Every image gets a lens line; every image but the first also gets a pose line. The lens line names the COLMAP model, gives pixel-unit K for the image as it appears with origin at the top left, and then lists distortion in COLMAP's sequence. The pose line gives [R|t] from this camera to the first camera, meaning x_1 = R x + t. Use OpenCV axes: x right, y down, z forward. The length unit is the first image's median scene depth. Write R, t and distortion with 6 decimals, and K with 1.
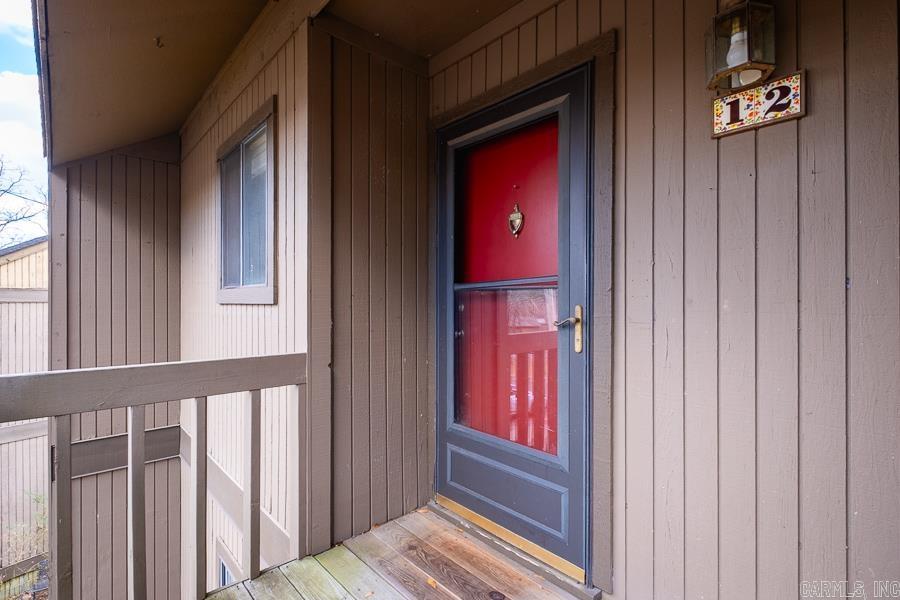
lens RADIAL K [[385.1, 0, 450.0], [0, 385.1, 300.0], [0, 0, 1]] dist [0.001608, -0.000259]
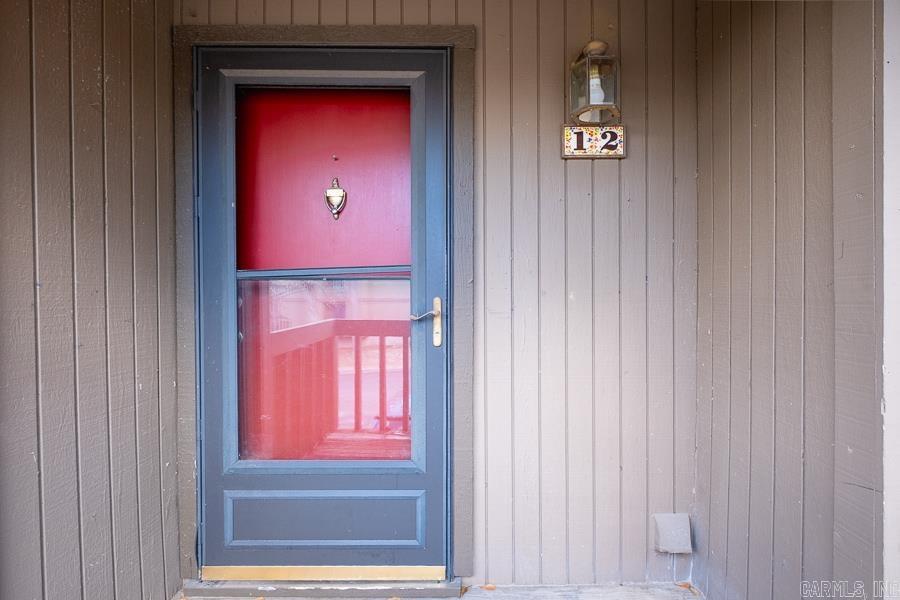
lens RADIAL K [[385.1, 0, 450.0], [0, 385.1, 300.0], [0, 0, 1]] dist [0.001608, -0.000259]
pose [[0.708219, -0.011176, 0.705904, -0.322033], [0.000984, 0.999889, 0.014843, 0.006360], [-0.705992, -0.009817, 0.708152, 0.292631]]
